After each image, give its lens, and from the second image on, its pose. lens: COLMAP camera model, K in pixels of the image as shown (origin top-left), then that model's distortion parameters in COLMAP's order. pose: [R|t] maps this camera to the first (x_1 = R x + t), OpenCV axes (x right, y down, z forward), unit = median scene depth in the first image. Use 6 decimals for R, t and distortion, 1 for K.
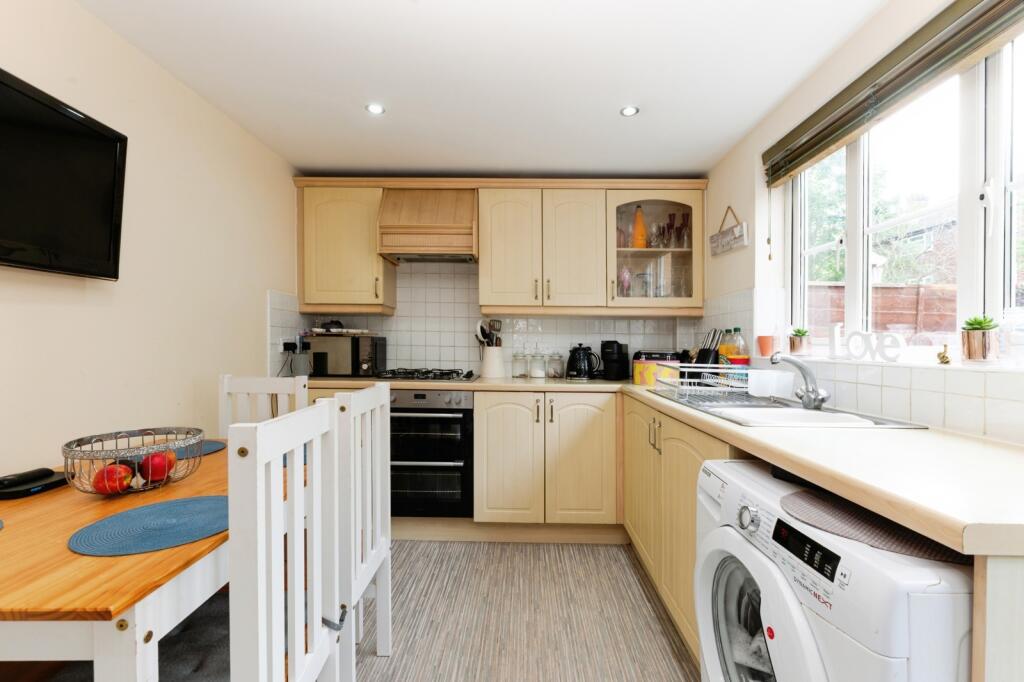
lens RADIAL K [[427.7, 0, 515.4], [0, 427.7, 343.6], [0, 0, 1]] dist [-0.003968, -0.000405]
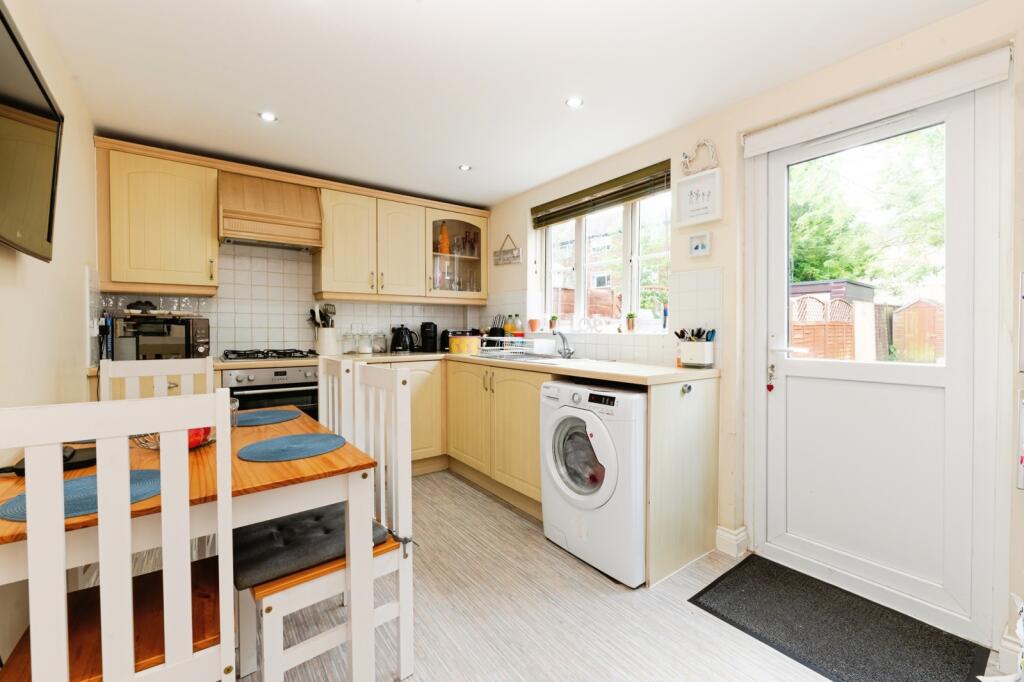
lens RADIAL K [[427.7, 0, 512.5], [0, 427.7, 334.3], [0, 0, 1]] dist [-0.003968, -0.000405]
pose [[0.798024, -0.020500, 0.602276, -0.378425], [0.005990, 0.999642, 0.026088, -0.002699], [-0.602595, -0.017211, 0.797861, -0.220422]]
